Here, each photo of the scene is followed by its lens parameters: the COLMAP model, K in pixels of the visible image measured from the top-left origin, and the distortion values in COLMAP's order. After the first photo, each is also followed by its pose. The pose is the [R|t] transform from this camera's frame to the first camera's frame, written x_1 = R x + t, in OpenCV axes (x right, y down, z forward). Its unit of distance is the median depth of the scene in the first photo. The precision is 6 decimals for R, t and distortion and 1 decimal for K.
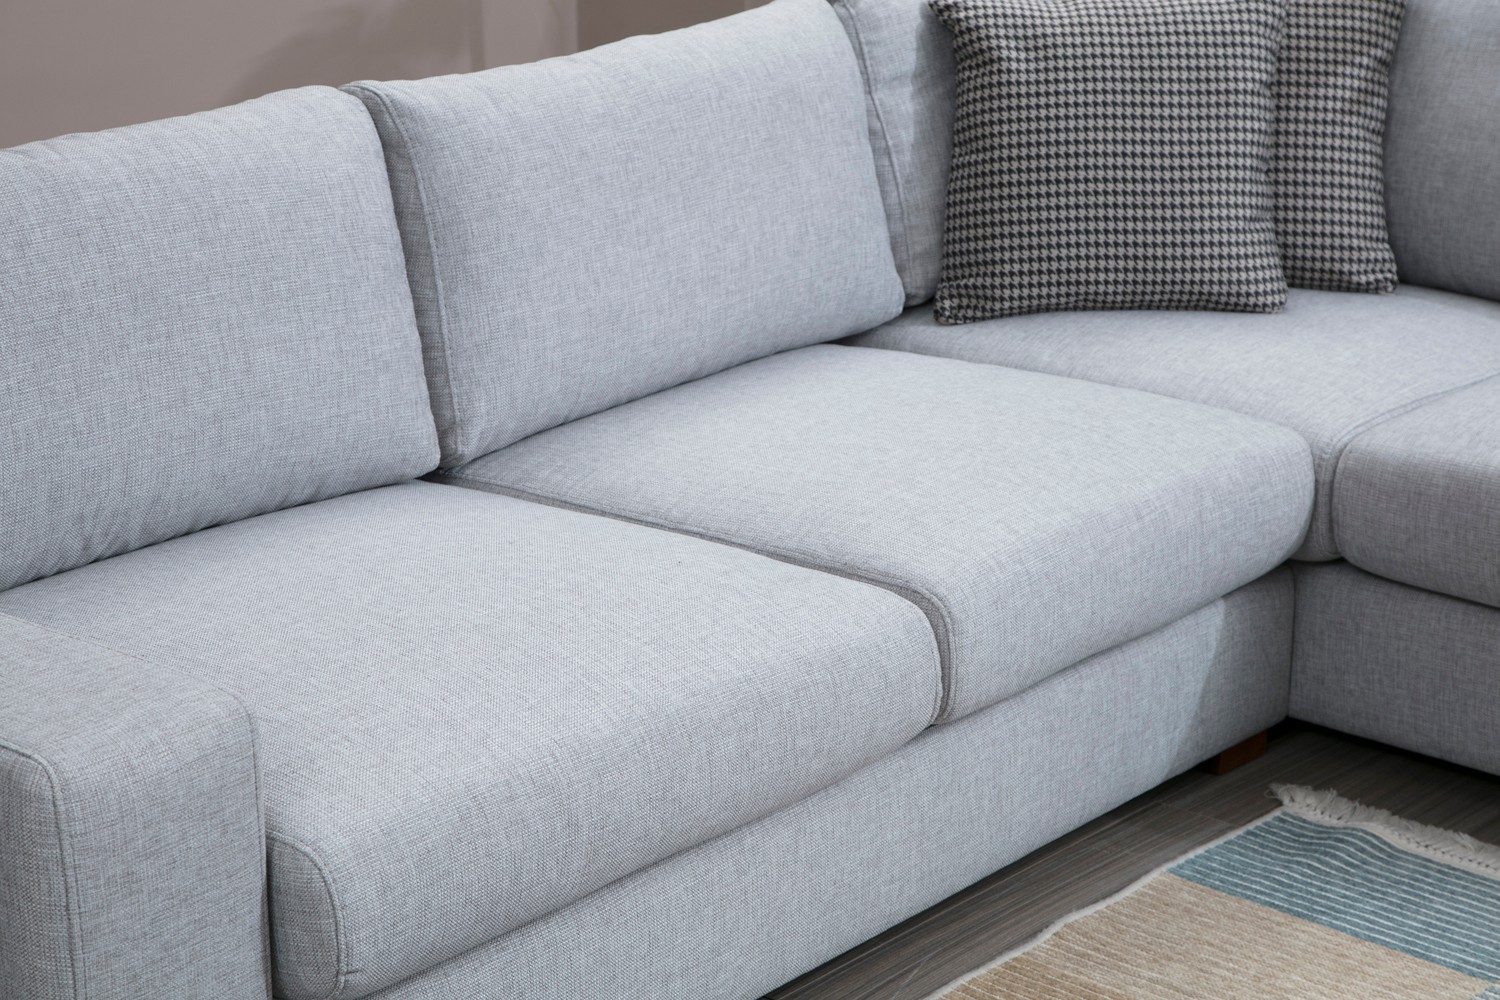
lens RADIAL K [[3241.4, 0, 758.7], [0, 3241.4, 494.5], [0, 0, 1]] dist [0.339503, 0.000000]
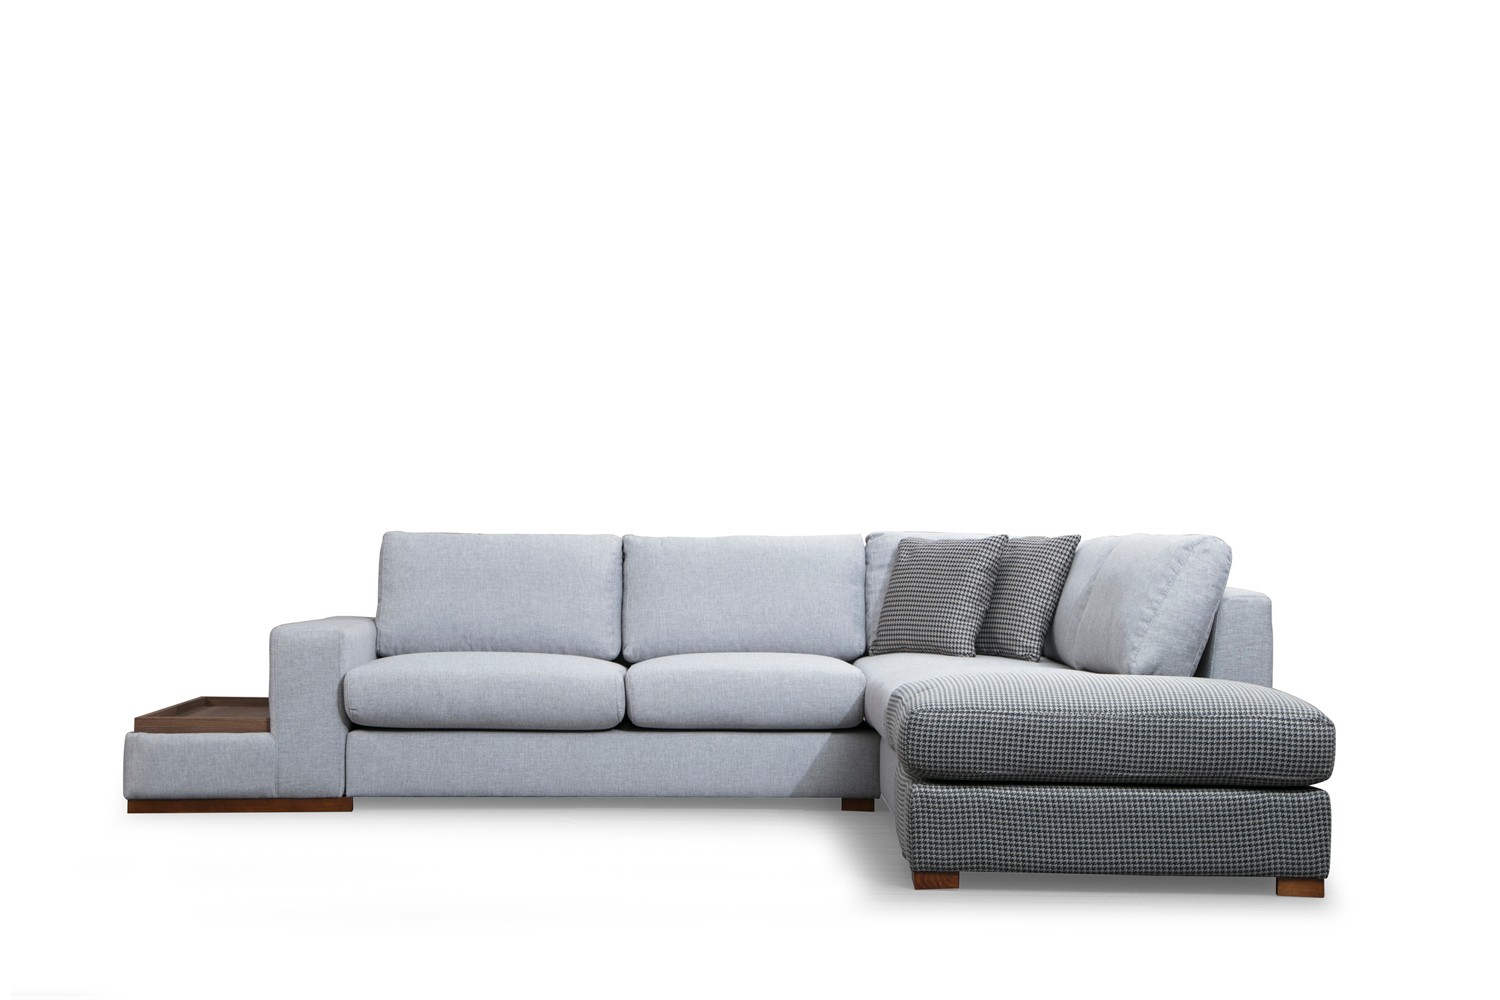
lens RADIAL K [[2182.9, 0, 734.9], [0, 2182.9, 504.4], [0, 0, 1]] dist [0.163800, 0.000000]
pose [[0.654362, -0.013436, -0.756062, 1.464830], [-0.230127, 0.948879, -0.216035, 0.261882], [0.720314, 0.315355, 0.617818, -0.205334]]
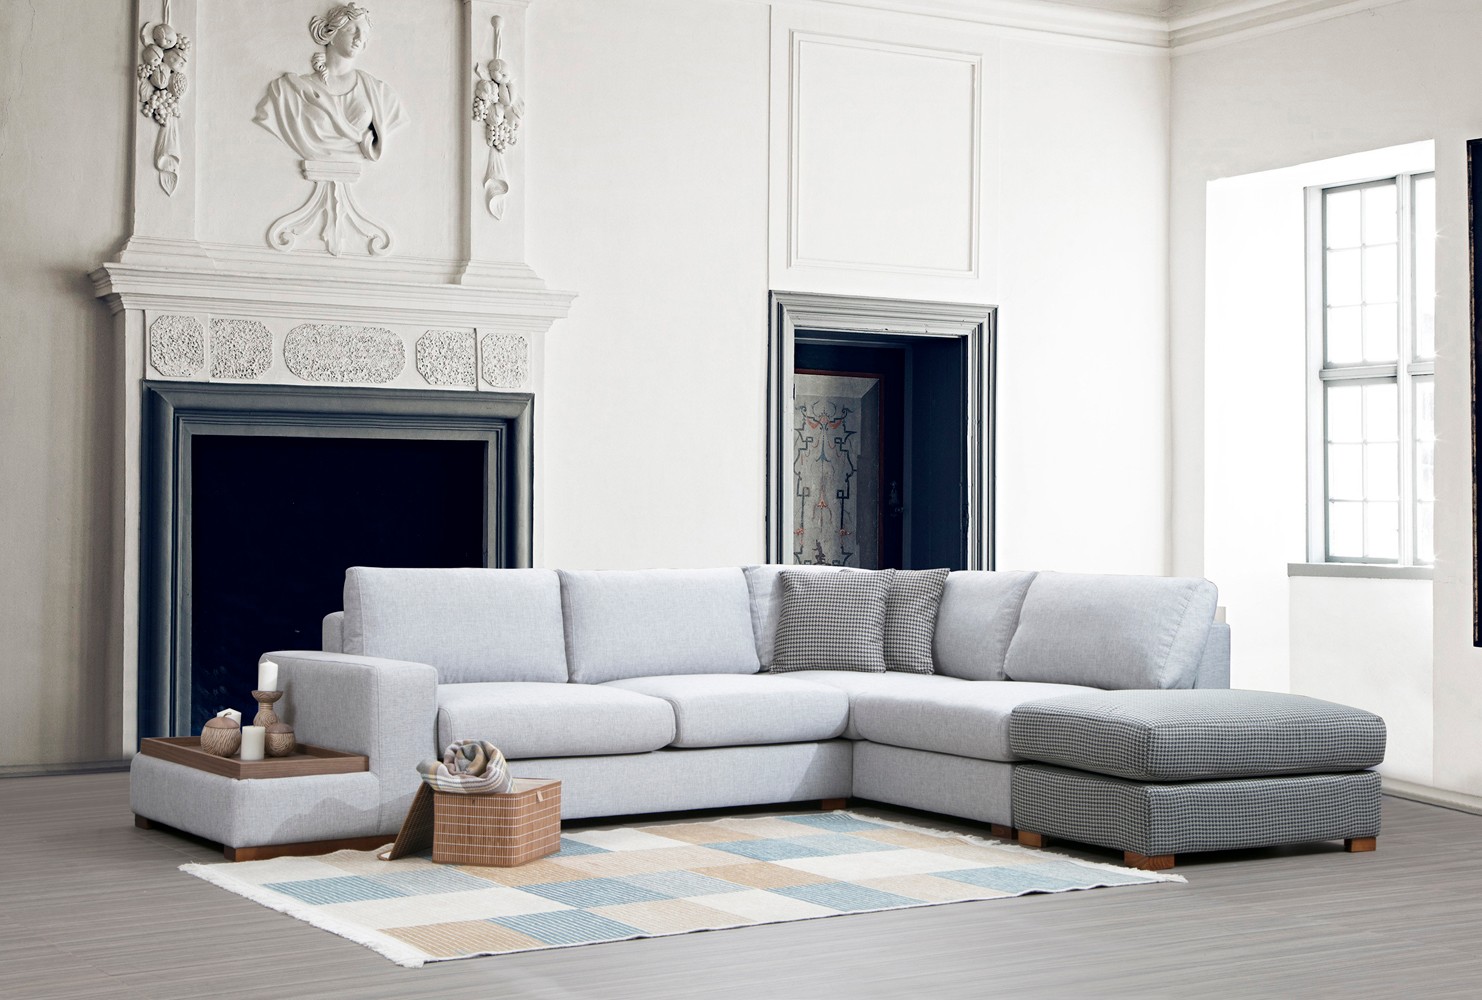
lens RADIAL K [[2044.0, 0, 735.5], [0, 2044.0, 501.4], [0, 0, 1]] dist [0.132750, 0.000000]
pose [[0.958470, 0.001937, -0.285188, 0.630302], [-0.092337, 0.948221, -0.303891, 0.415980], [0.269833, 0.317604, 0.909020, -0.850481]]
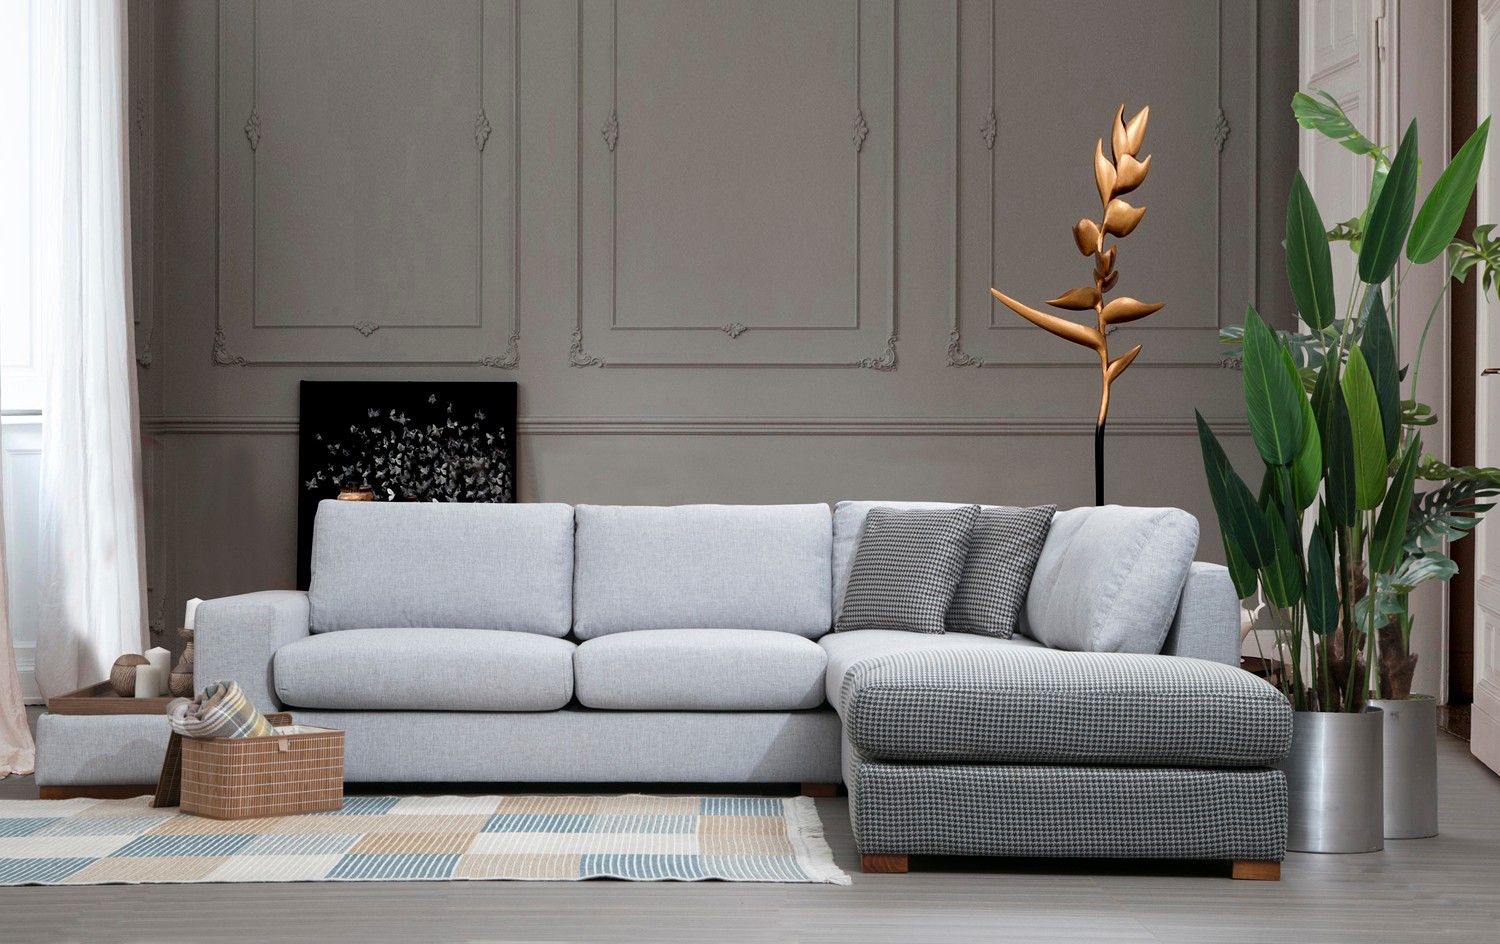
lens RADIAL K [[2509.1, 0, 764.6], [0, 2509.1, 461.8], [0, 0, 1]] dist [0.240039, 0.000000]
pose [[0.664167, -0.011442, -0.747497, 1.610702], [-0.229811, 0.948342, -0.218709, 0.280939], [0.711386, 0.317042, 0.627228, -0.286090]]
